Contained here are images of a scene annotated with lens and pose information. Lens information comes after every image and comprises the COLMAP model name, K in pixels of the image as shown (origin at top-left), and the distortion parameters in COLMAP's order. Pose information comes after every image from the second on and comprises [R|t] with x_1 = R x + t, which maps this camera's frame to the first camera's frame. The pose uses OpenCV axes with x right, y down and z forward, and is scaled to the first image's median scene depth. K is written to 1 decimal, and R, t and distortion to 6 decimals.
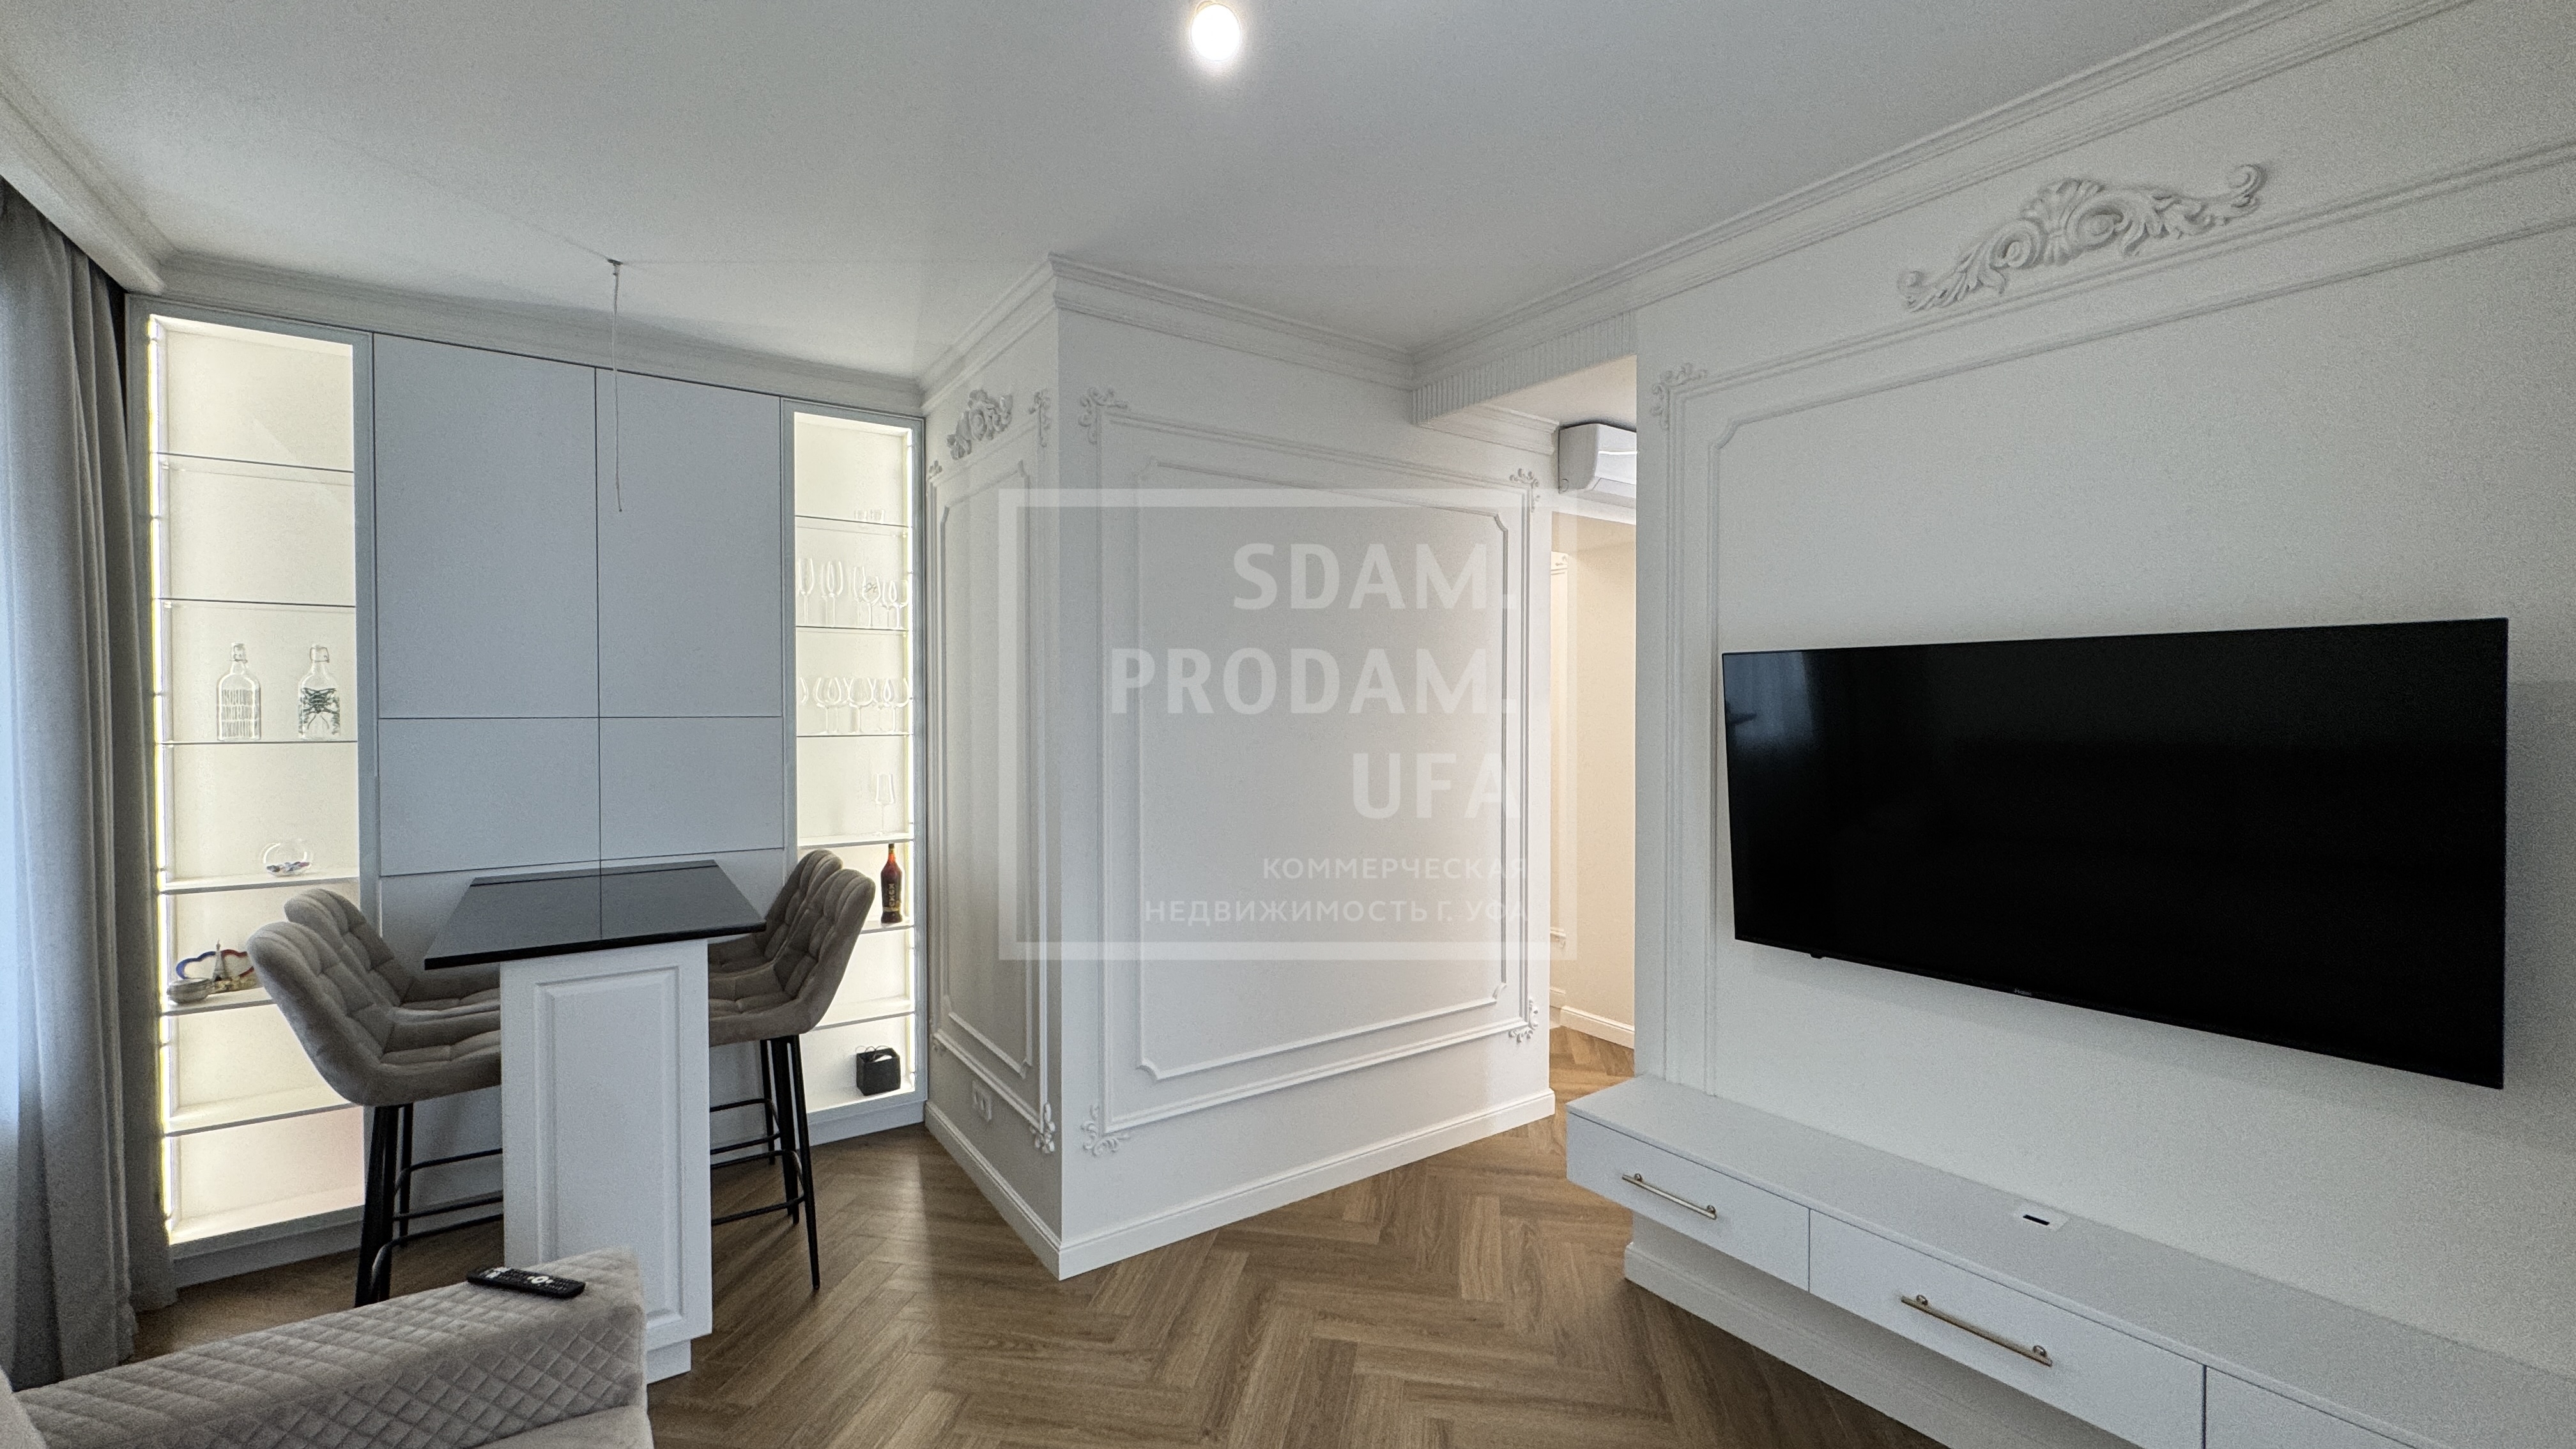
lens RADIAL K [[1022.5, 0, 1282.6], [0, 1022.5, 723.7], [0, 0, 1]] dist [-0.002846, 0.000699]
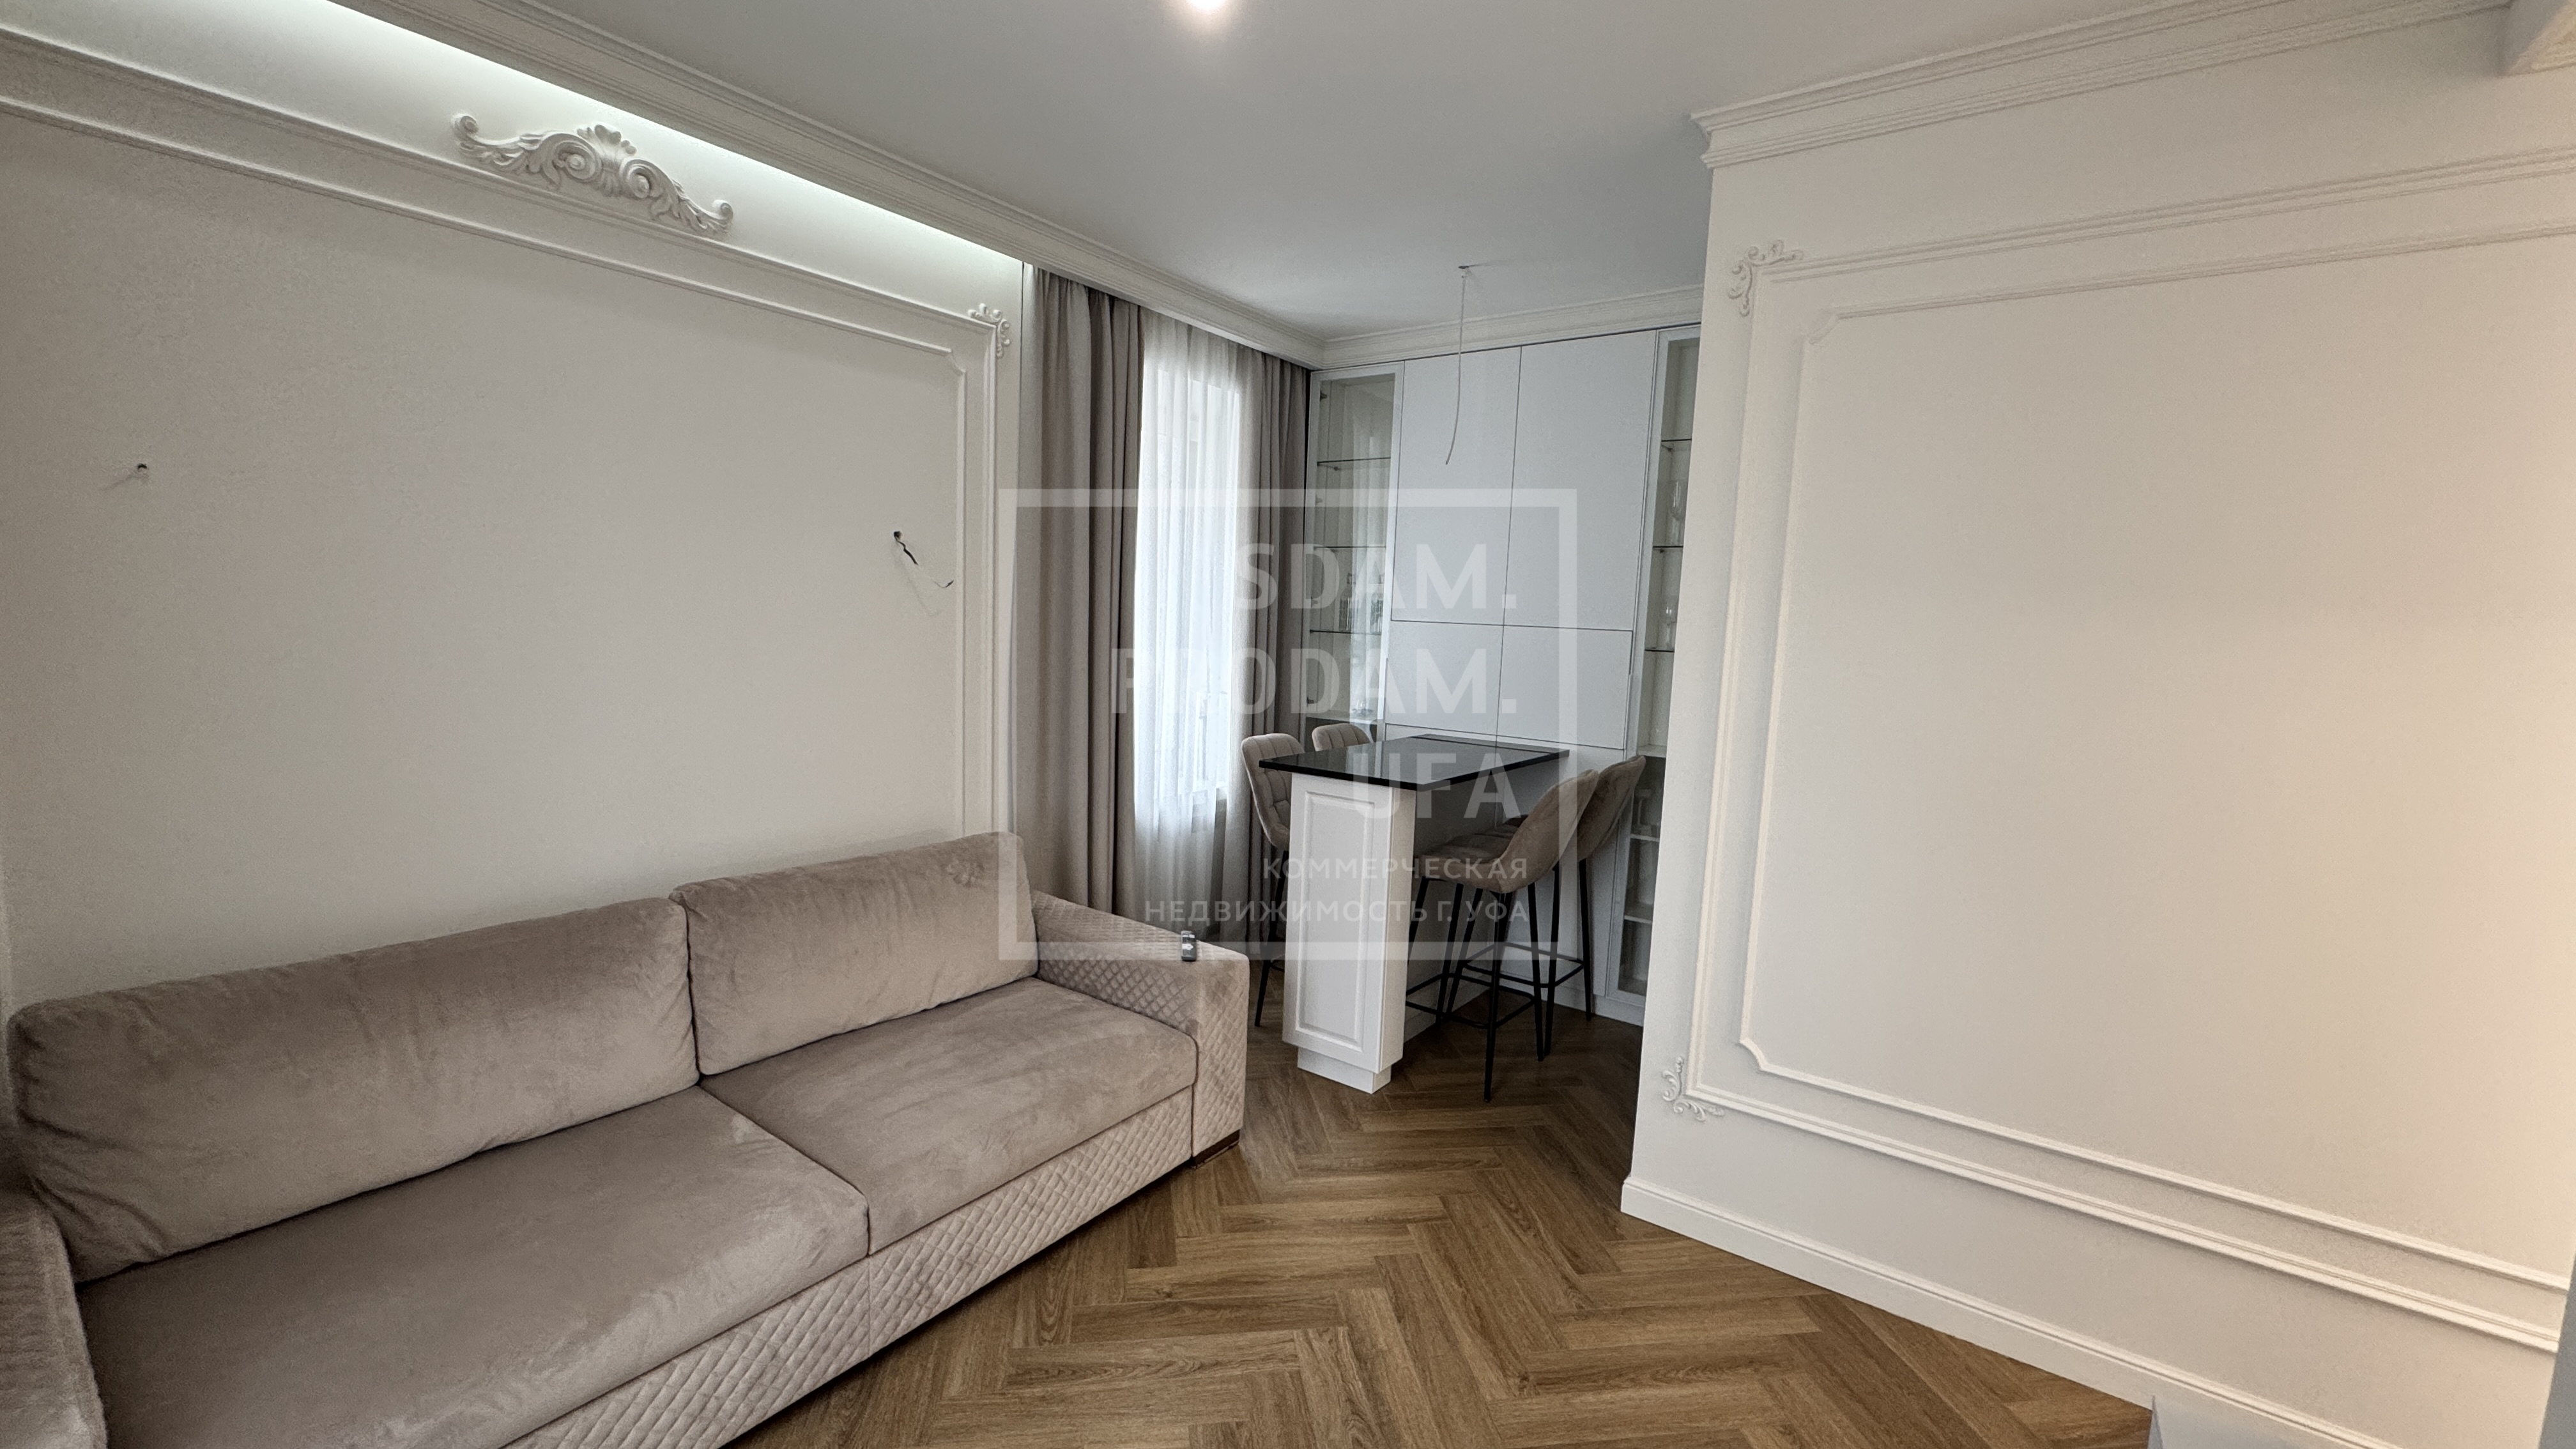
lens RADIAL K [[1022.5, 0, 1287.1], [0, 1022.5, 721.8], [0, 0, 1]] dist [-0.002846, 0.000699]
pose [[0.327523, 0.115762, -0.937725, 0.585363], [-0.051153, 0.993183, 0.104742, -0.007429], [0.943457, 0.013662, 0.331212, 0.397405]]
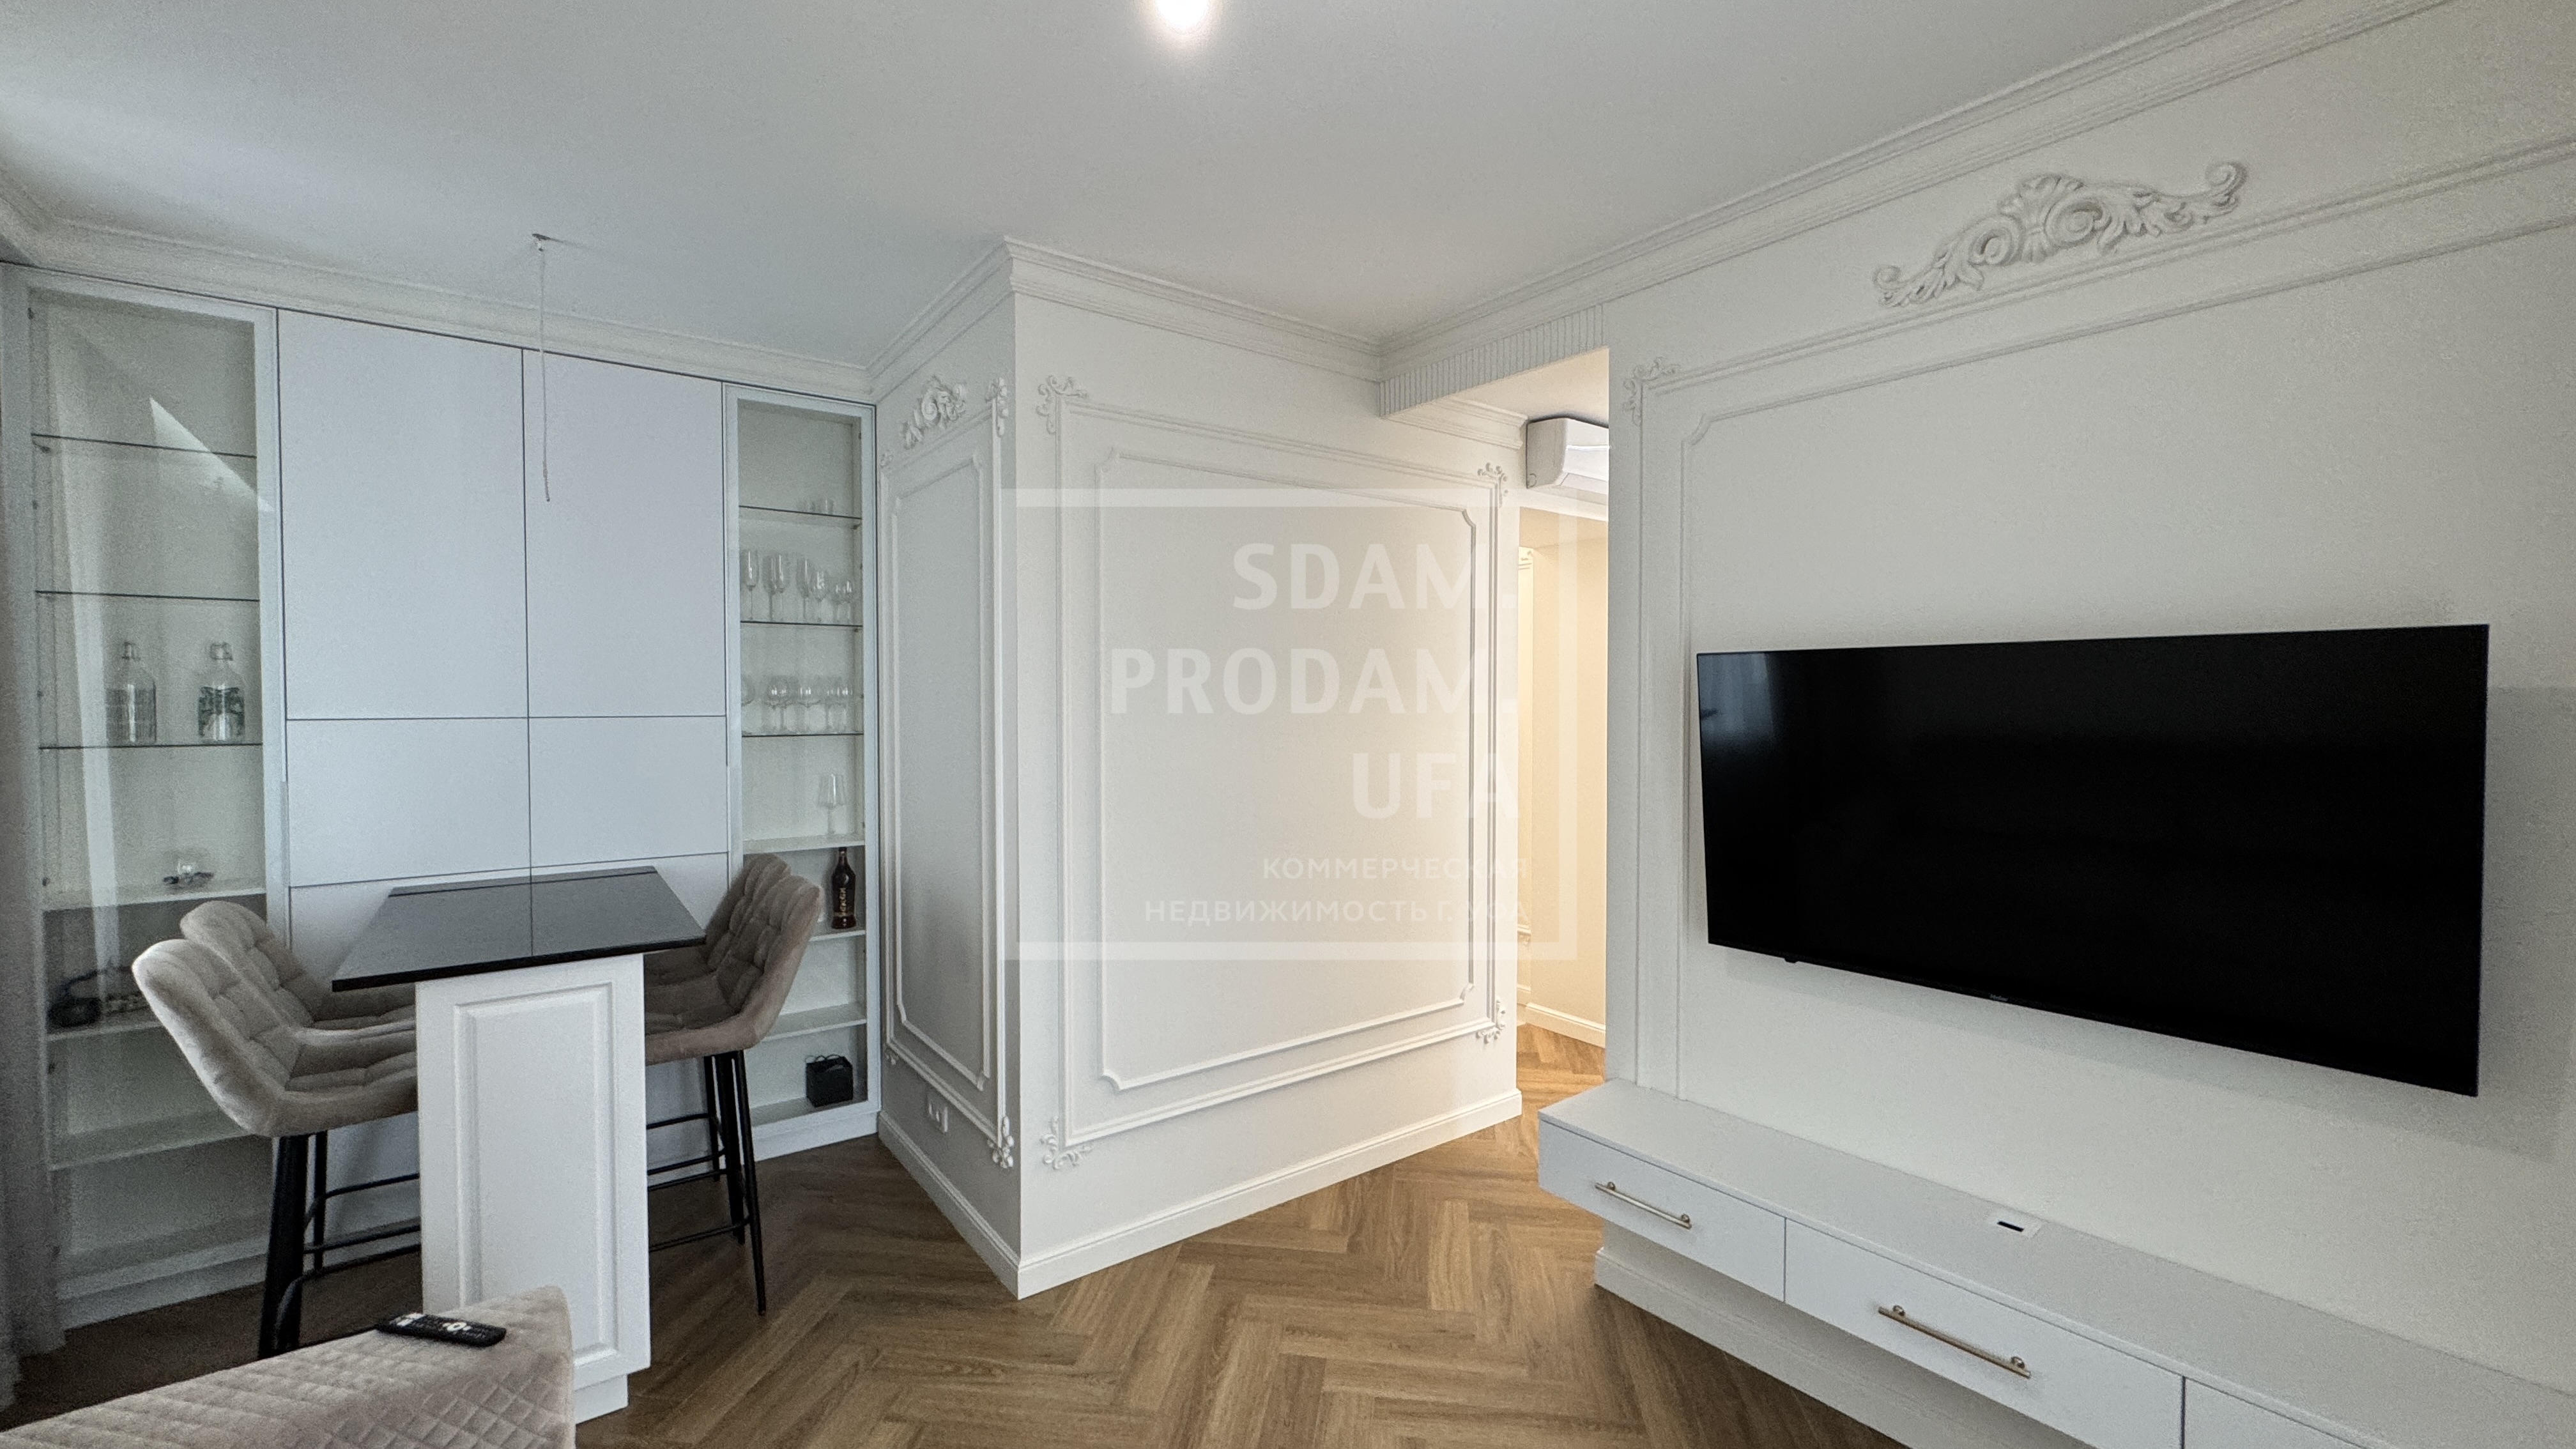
lens RADIAL K [[1022.5, 0, 1282.7], [0, 1022.5, 723.7], [0, 0, 1]] dist [-0.002846, 0.000699]
pose [[0.999280, -0.001209, 0.037933, -0.004969], [0.000921, 0.999971, 0.007607, -0.008614], [-0.037941, -0.007566, 0.999251, 0.029184]]
